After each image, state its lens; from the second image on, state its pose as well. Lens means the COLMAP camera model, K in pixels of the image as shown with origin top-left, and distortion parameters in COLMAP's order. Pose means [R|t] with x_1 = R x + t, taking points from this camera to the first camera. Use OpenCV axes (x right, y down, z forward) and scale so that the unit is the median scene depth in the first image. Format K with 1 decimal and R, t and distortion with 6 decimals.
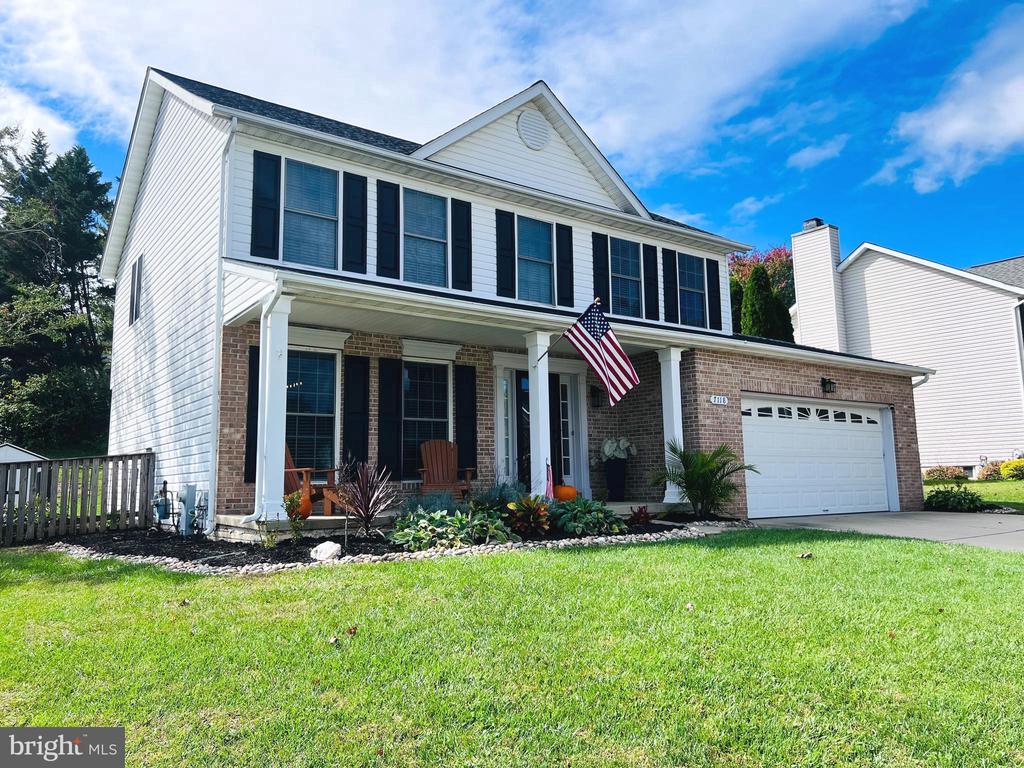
lens RADIAL K [[772.0, 0, 511.0], [0, 772.0, 383.2], [0, 0, 1]] dist [0.075068, -0.002123]
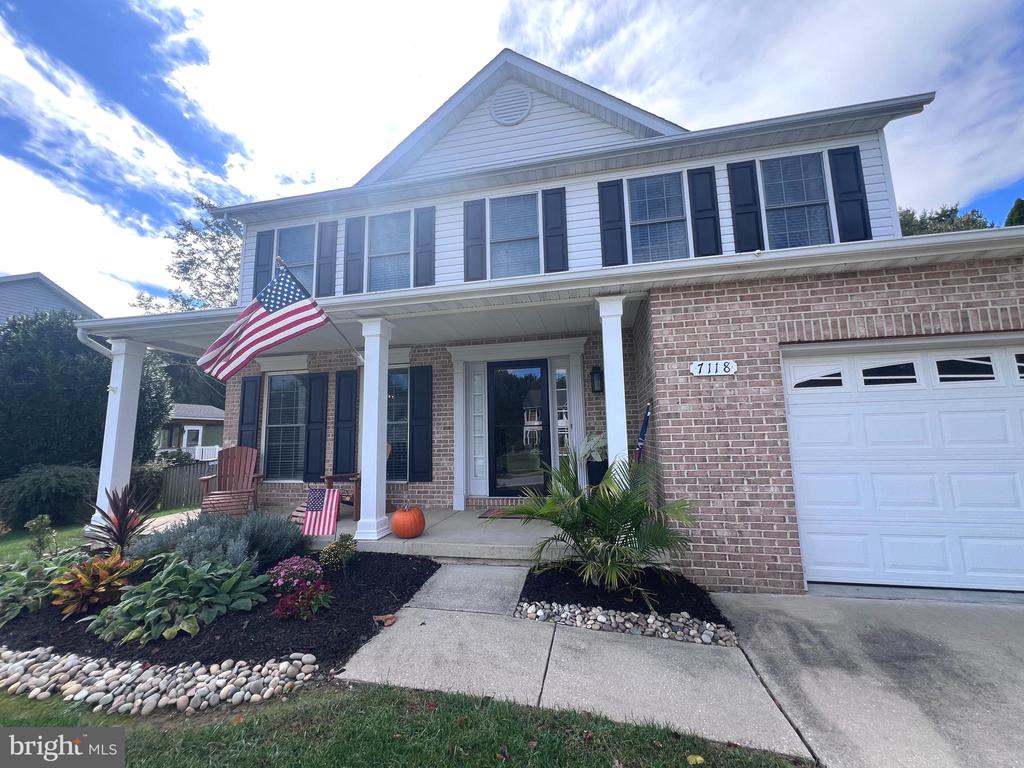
lens RADIAL K [[414.3, 0, 512.2], [0, 414.3, 381.7], [0, 0, 1]] dist [-0.002657, -0.000021]
pose [[0.673669, -0.097889, -0.732522, 0.384406], [0.107799, 0.993603, -0.033640, 0.025772], [0.731129, -0.056303, 0.679912, 0.674875]]
